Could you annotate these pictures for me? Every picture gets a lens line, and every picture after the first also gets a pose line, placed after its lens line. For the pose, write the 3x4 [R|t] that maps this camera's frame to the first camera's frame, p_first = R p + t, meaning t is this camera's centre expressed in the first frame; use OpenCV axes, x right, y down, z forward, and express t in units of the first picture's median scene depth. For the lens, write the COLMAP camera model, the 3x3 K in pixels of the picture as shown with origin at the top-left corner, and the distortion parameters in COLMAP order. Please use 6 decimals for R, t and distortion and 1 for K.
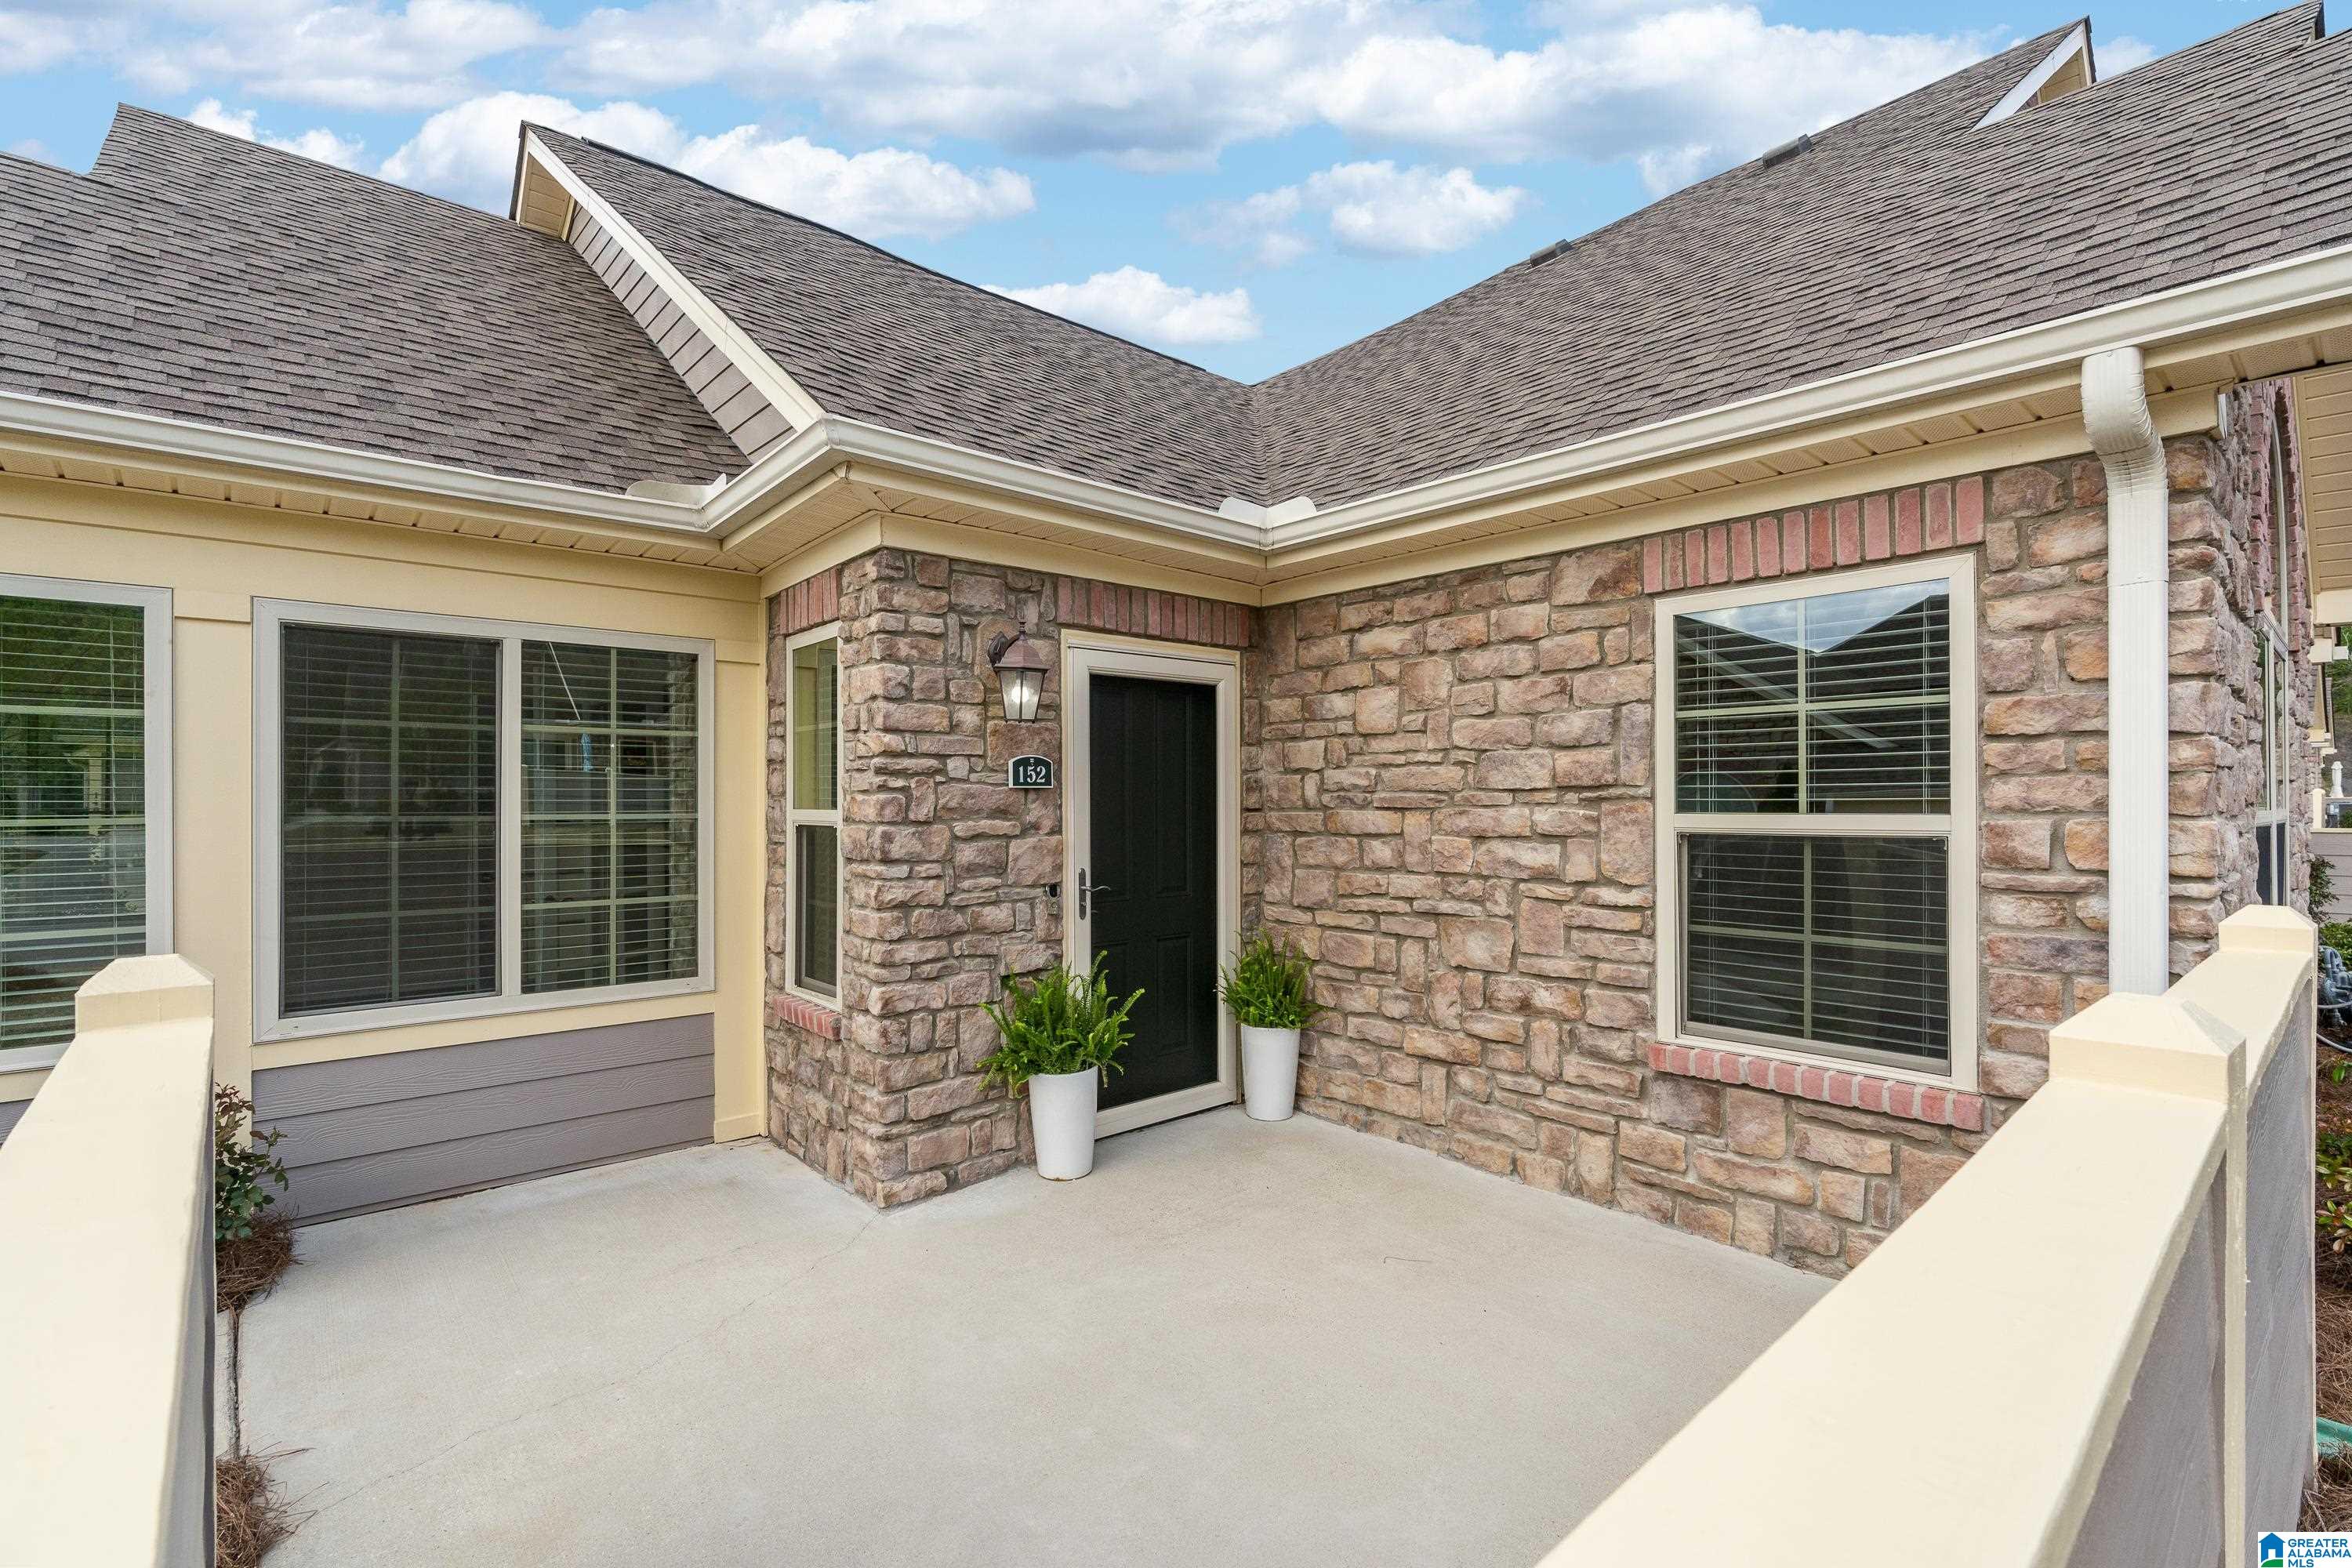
lens RADIAL K [[1080.9, 0, 1176.0], [0, 1080.9, 784.0], [0, 0, 1]] dist [-0.003492, 0.000926]
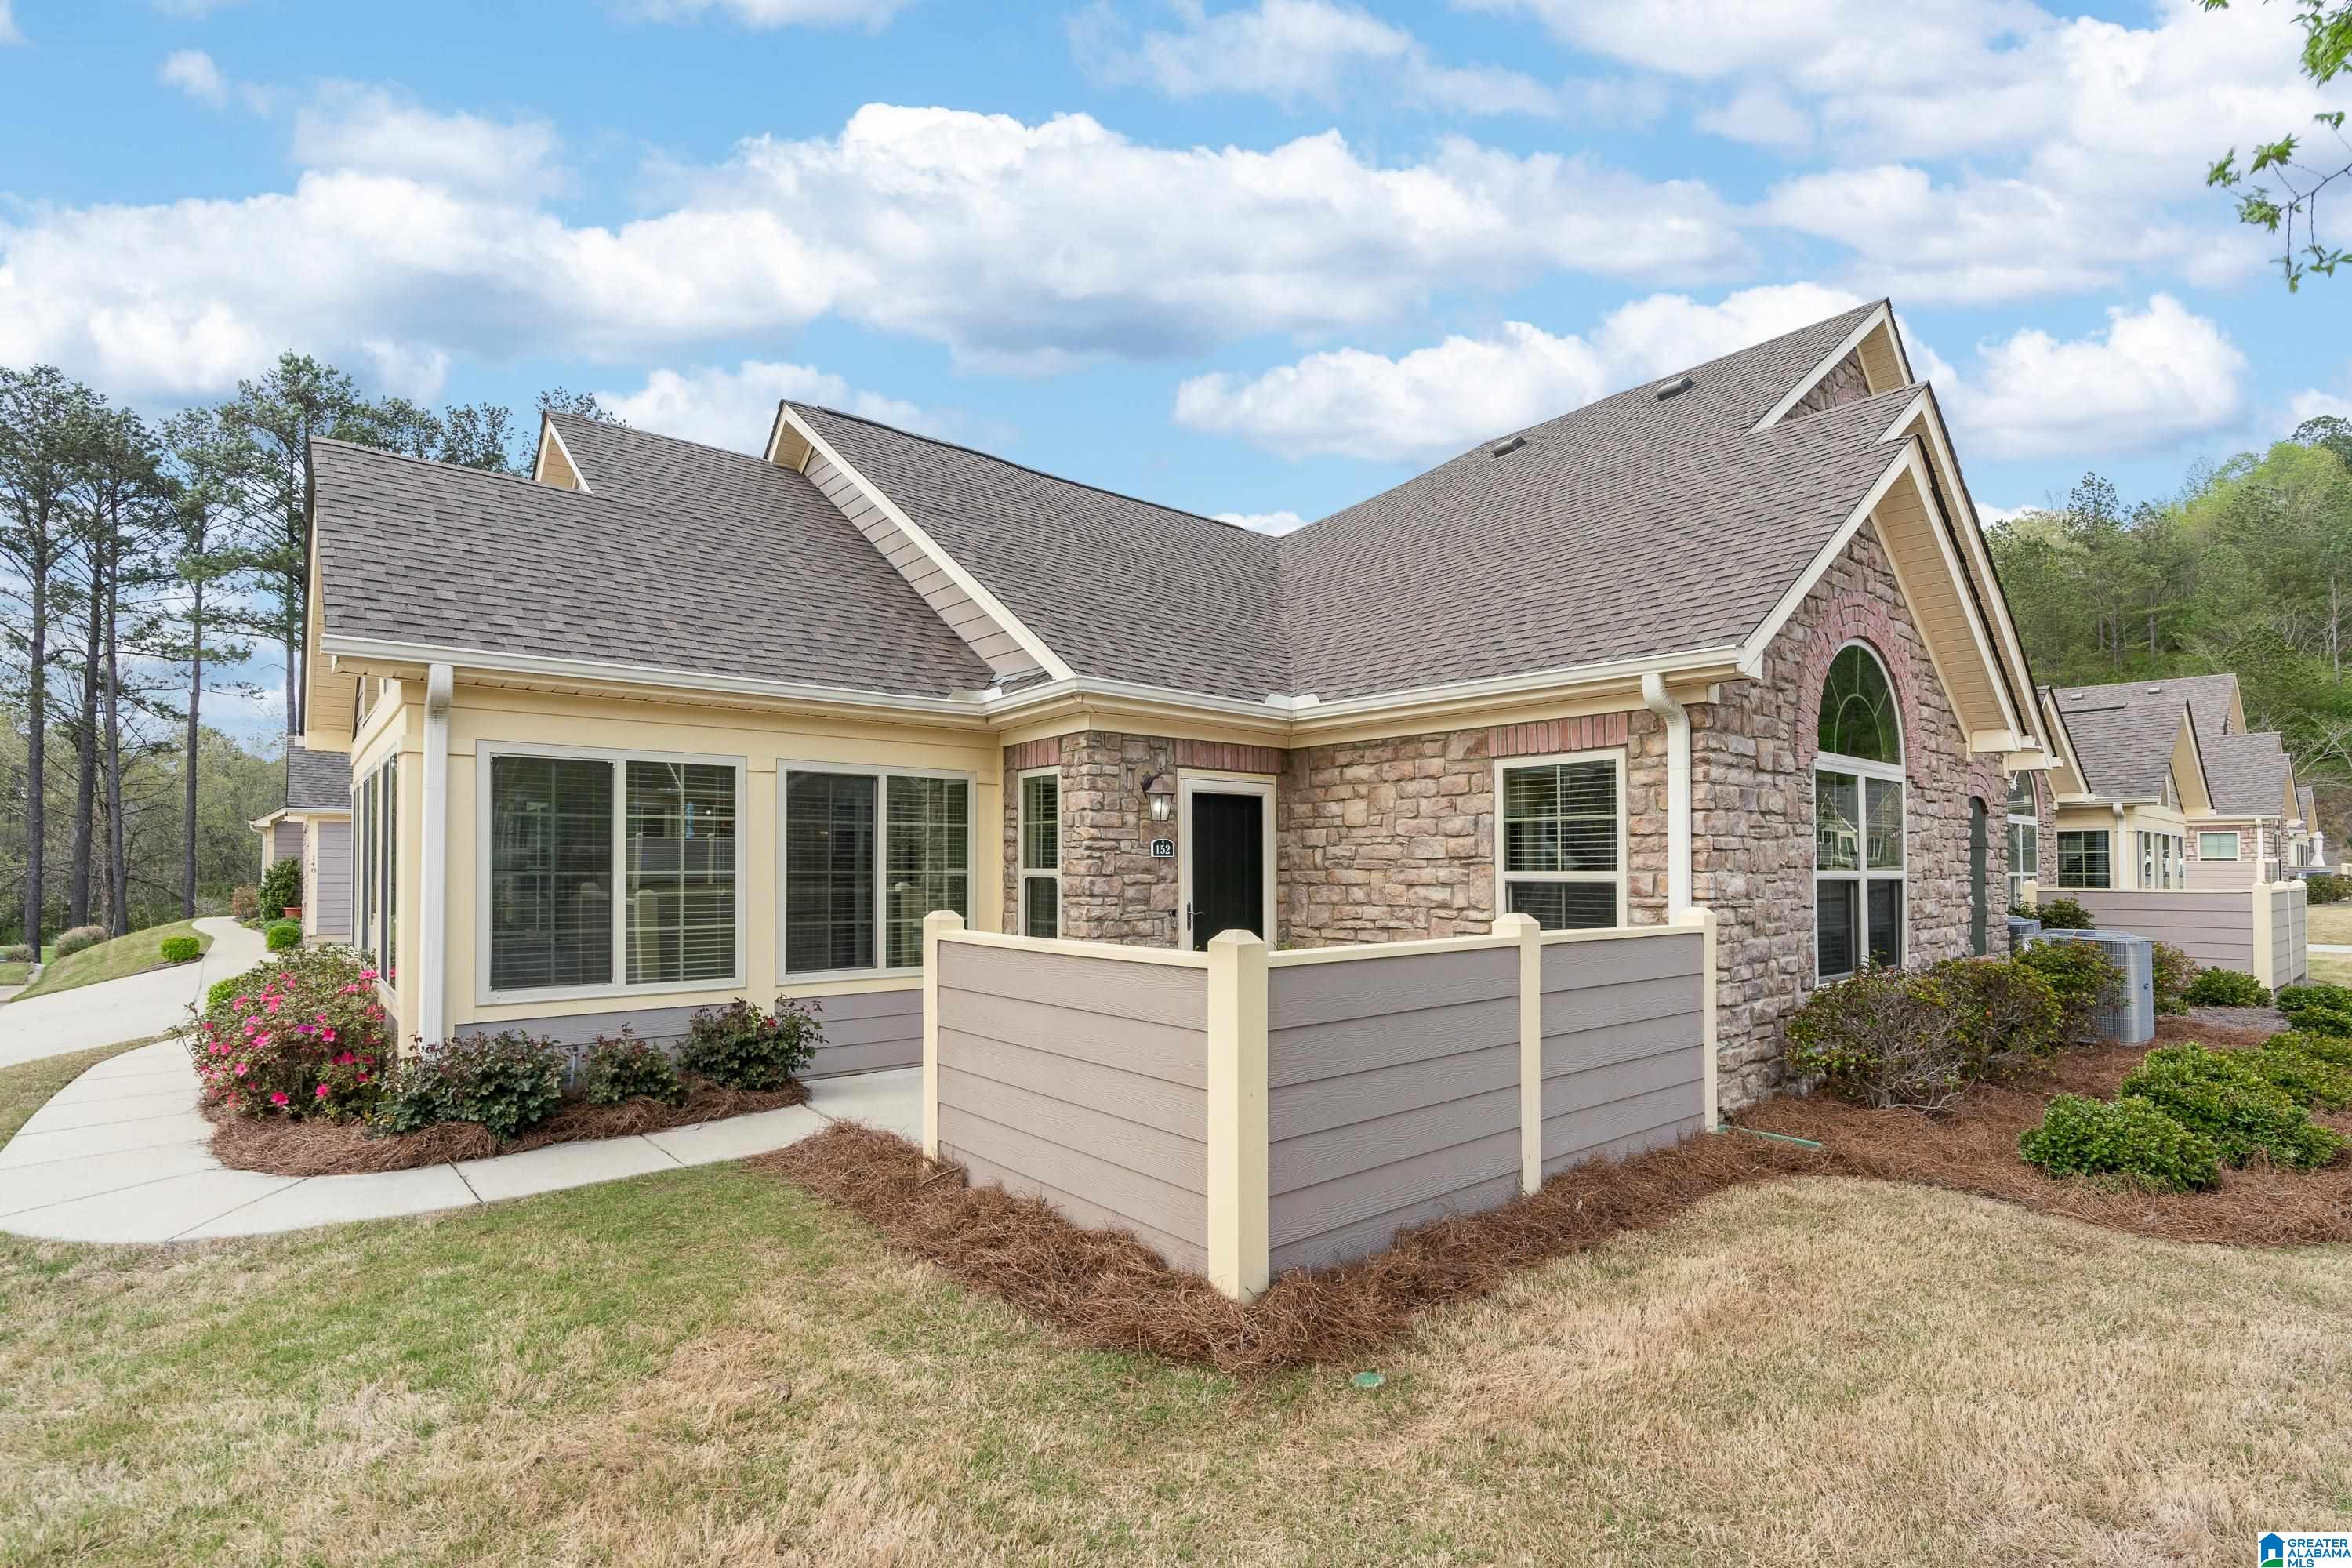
lens RADIAL K [[1090.6, 0, 1173.7], [0, 1090.6, 813.2], [0, 0, 1]] dist [-0.001331, 0.000201]
pose [[0.999696, 0.001510, -0.024605, -0.072030], [-0.002330, 0.999442, -0.033311, -0.009075], [0.024541, 0.033358, 0.999142, -0.856964]]
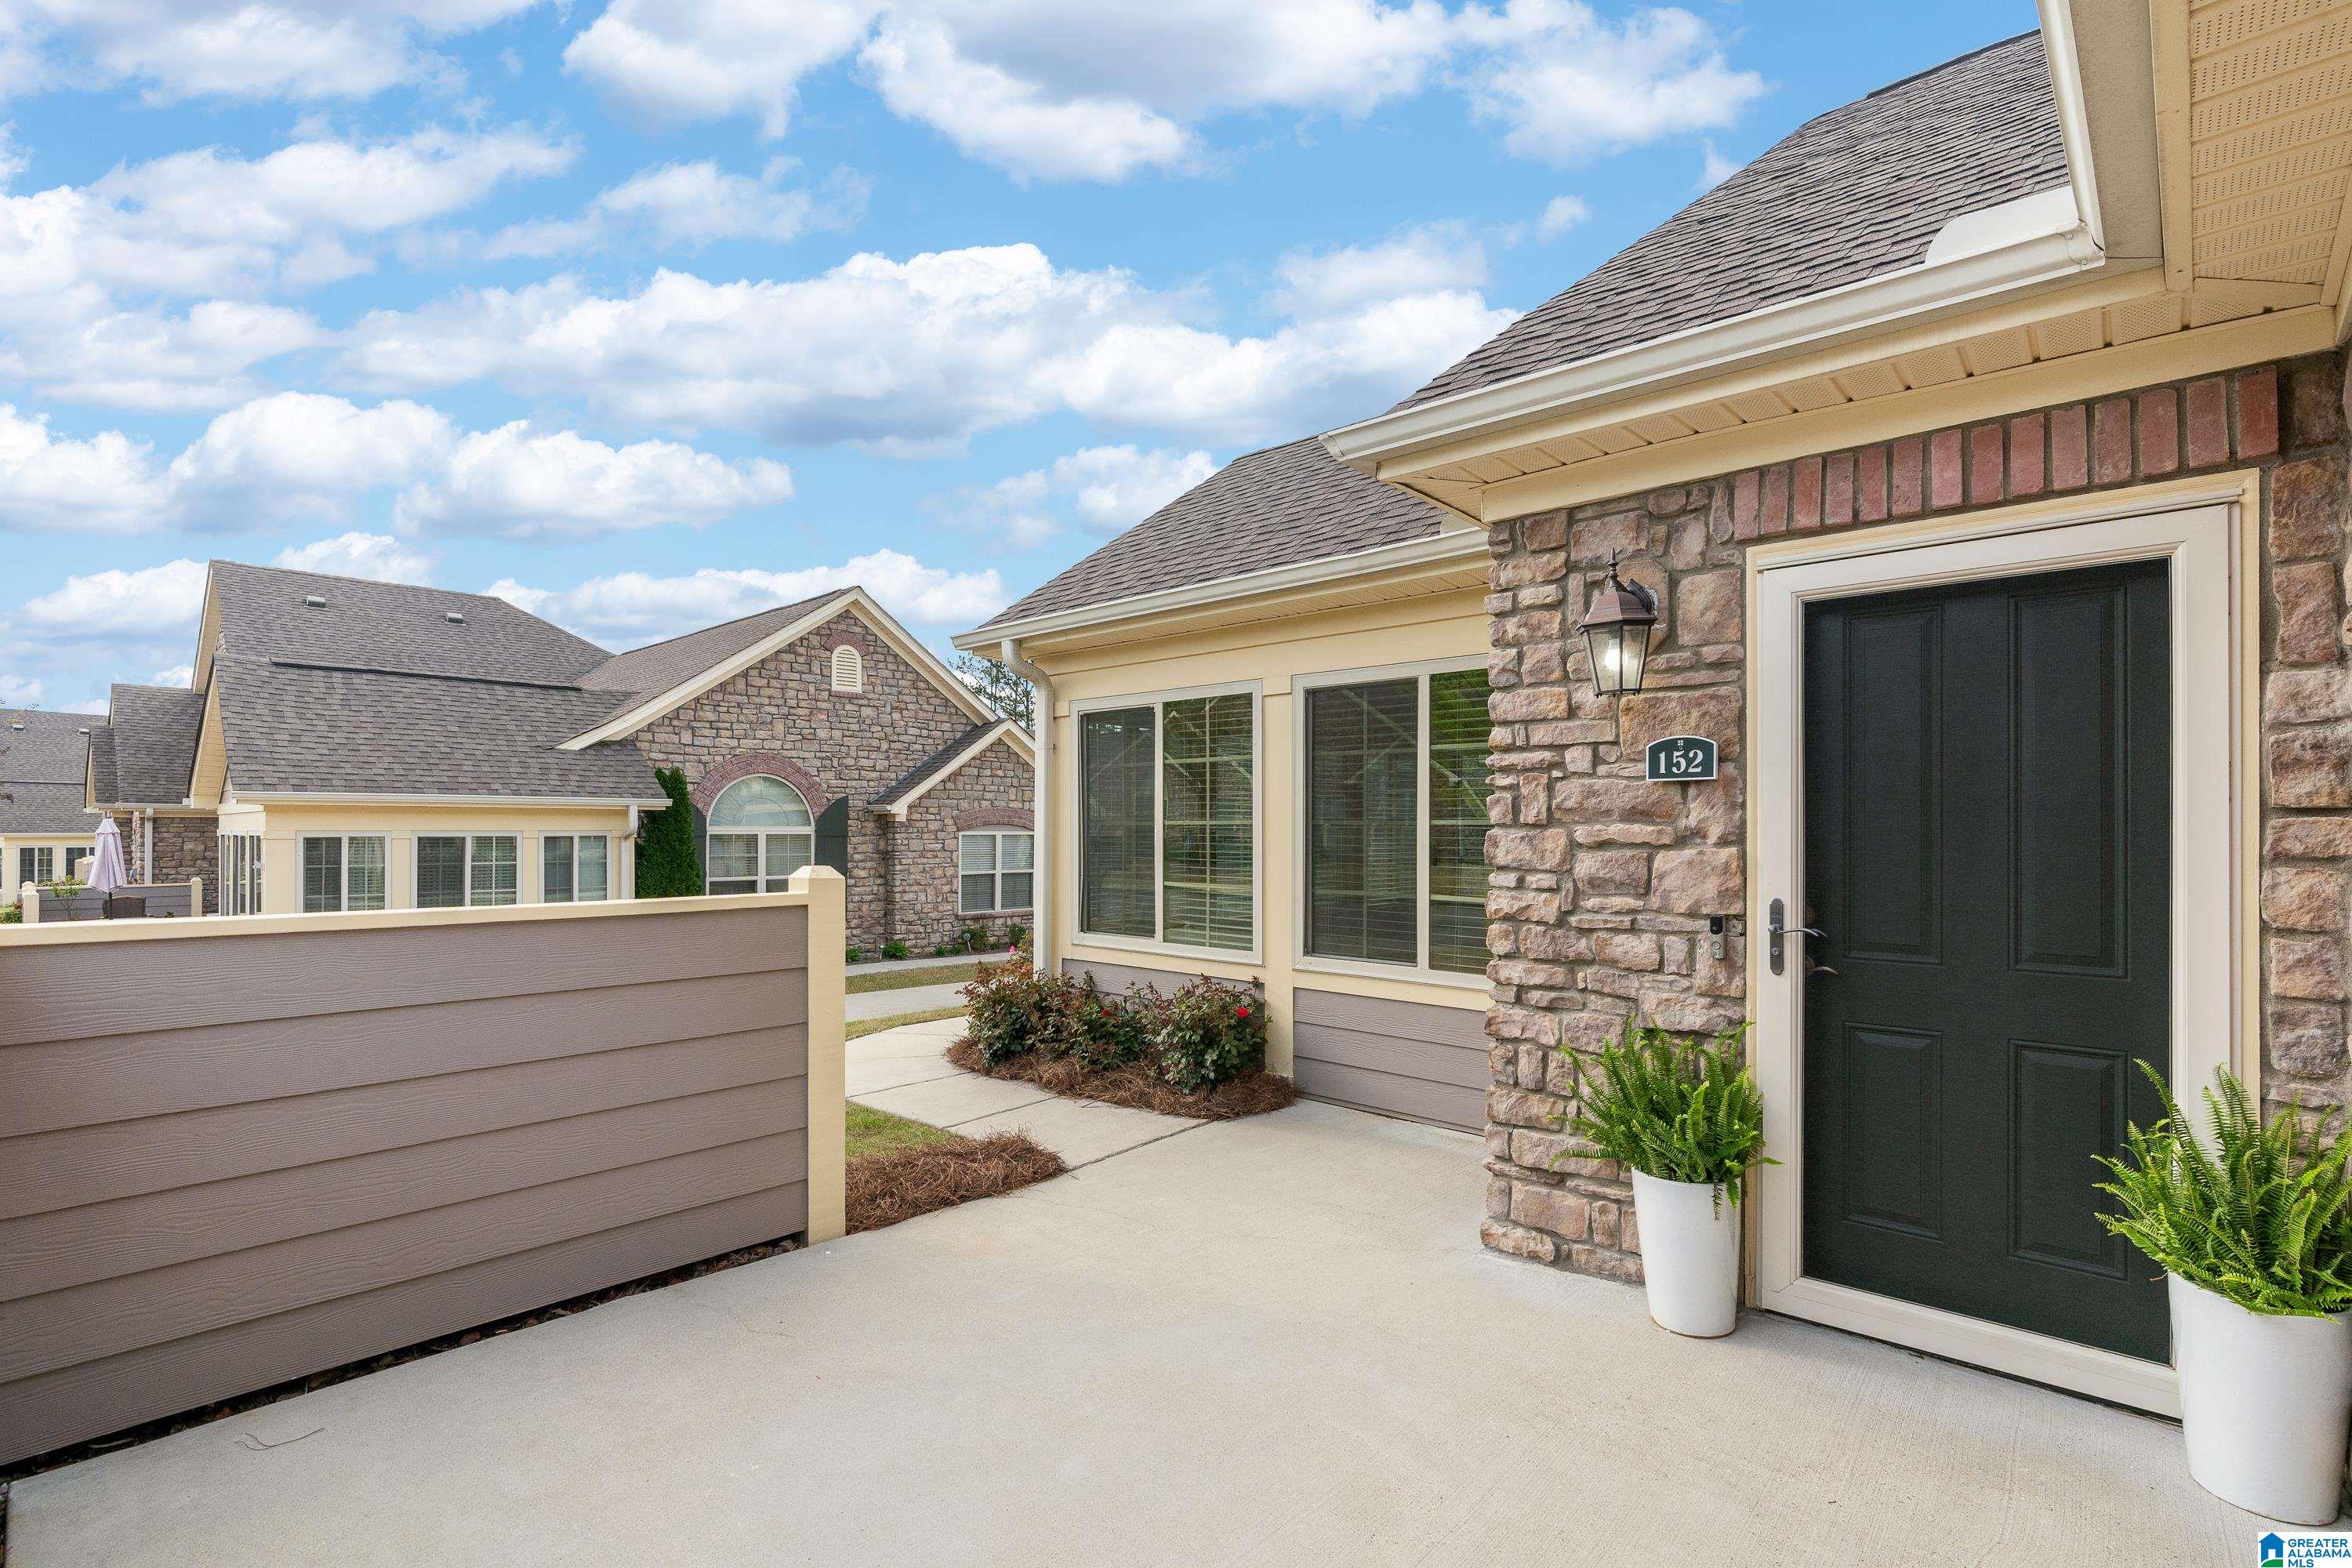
lens RADIAL K [[1090.6, 0, 1173.7], [0, 1090.6, 813.2], [0, 0, 1]] dist [-0.001331, 0.000201]
pose [[0.097337, -0.011874, -0.995181, 0.580885], [0.009698, 0.999893, -0.010982, 0.031276], [0.995204, -0.008582, 0.097442, 0.601892]]
